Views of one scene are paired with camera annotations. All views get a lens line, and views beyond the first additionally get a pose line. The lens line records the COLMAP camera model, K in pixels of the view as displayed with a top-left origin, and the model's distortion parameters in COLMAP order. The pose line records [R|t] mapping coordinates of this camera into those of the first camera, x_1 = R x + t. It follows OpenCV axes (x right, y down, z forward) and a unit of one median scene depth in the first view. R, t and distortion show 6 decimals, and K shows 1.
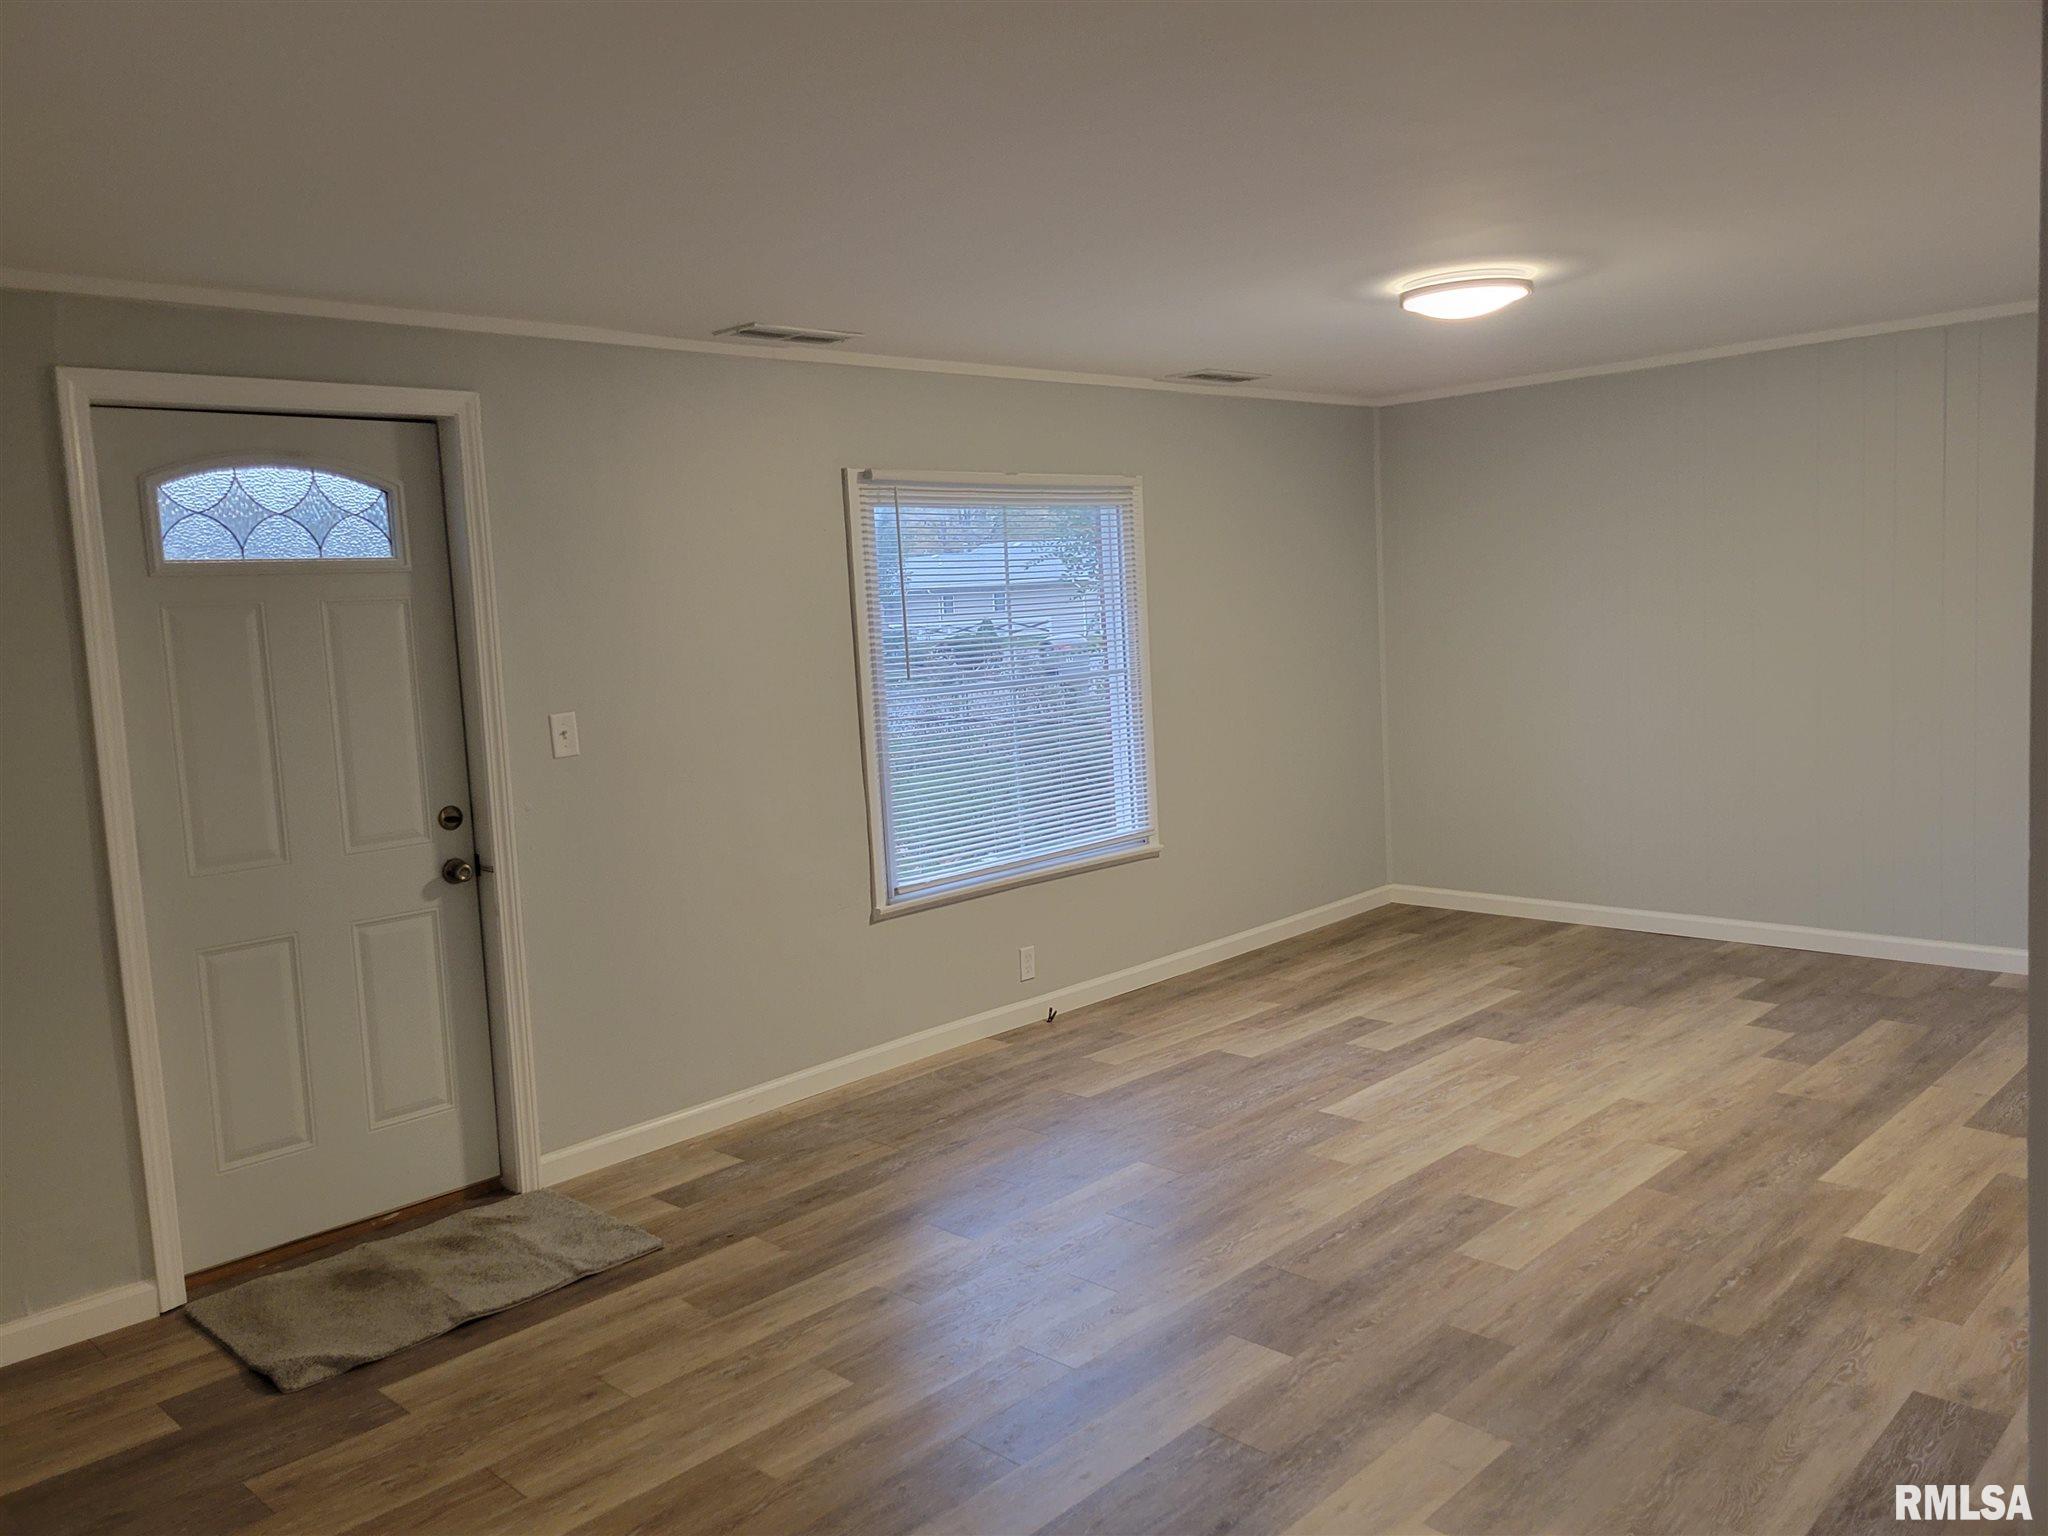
lens RADIAL K [[1566.2, 0, 1023.8], [0, 1566.2, 764.1], [0, 0, 1]] dist [0.043007, -0.019304]
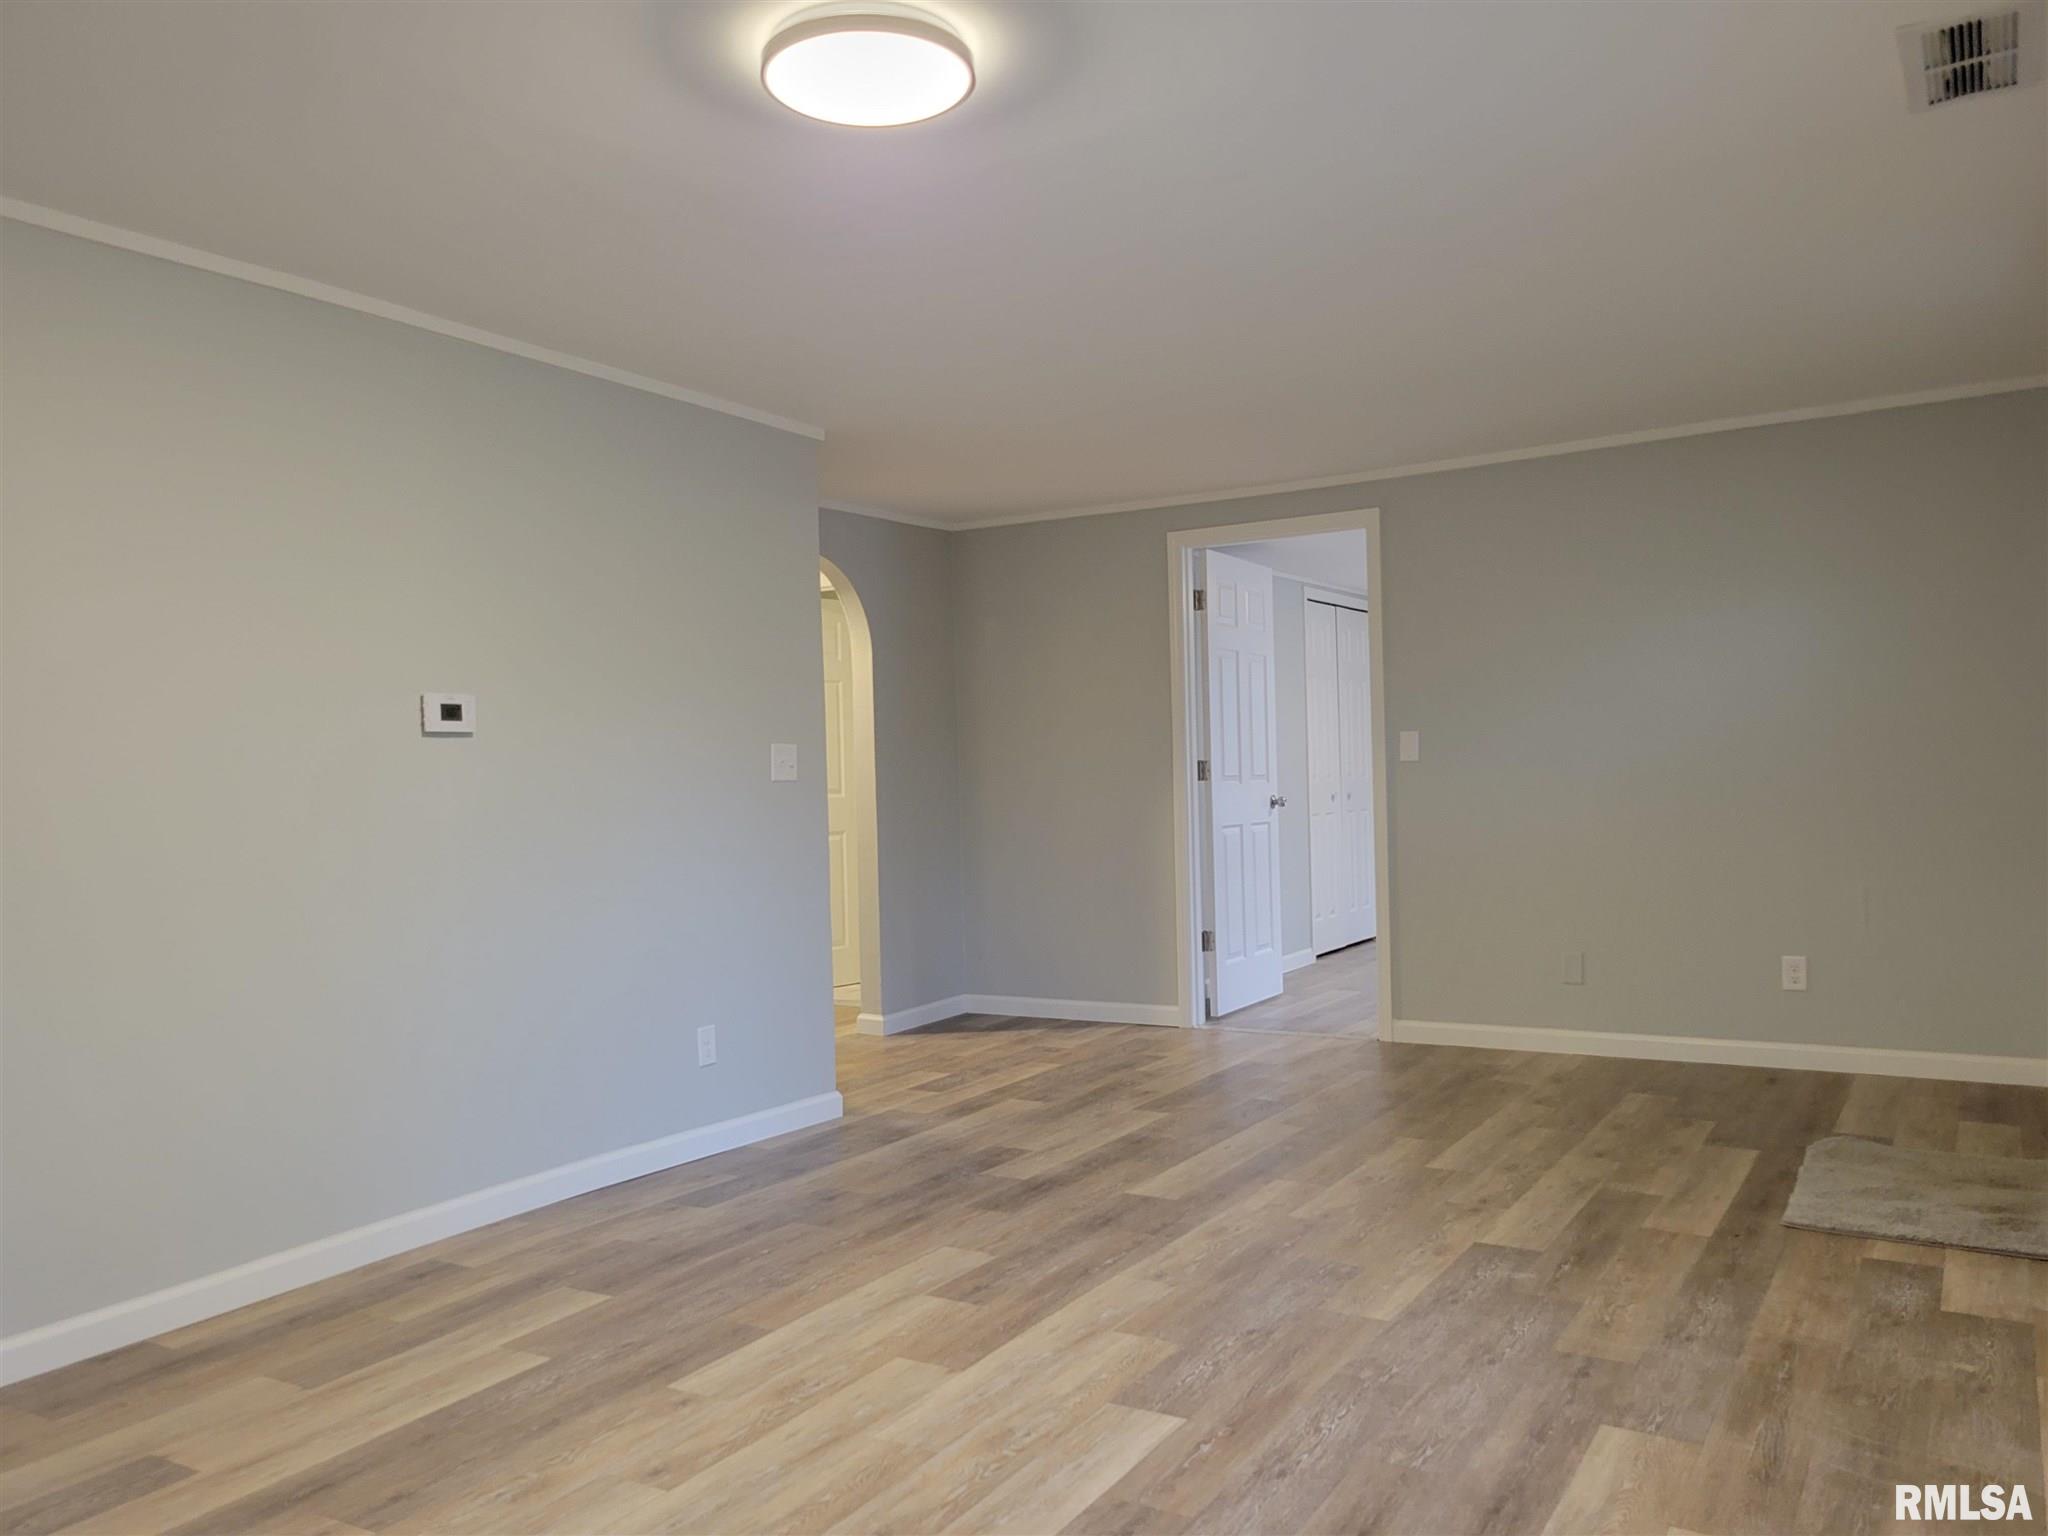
lens RADIAL K [[1566.2, 0, 1023.1], [0, 1566.2, 765.6], [0, 0, 1]] dist [0.043007, -0.019304]
pose [[-0.970823, 0.082023, -0.225332, 0.409981], [0.057675, 0.991965, 0.112599, -0.110051], [0.232757, 0.096318, -0.967754, 1.743596]]
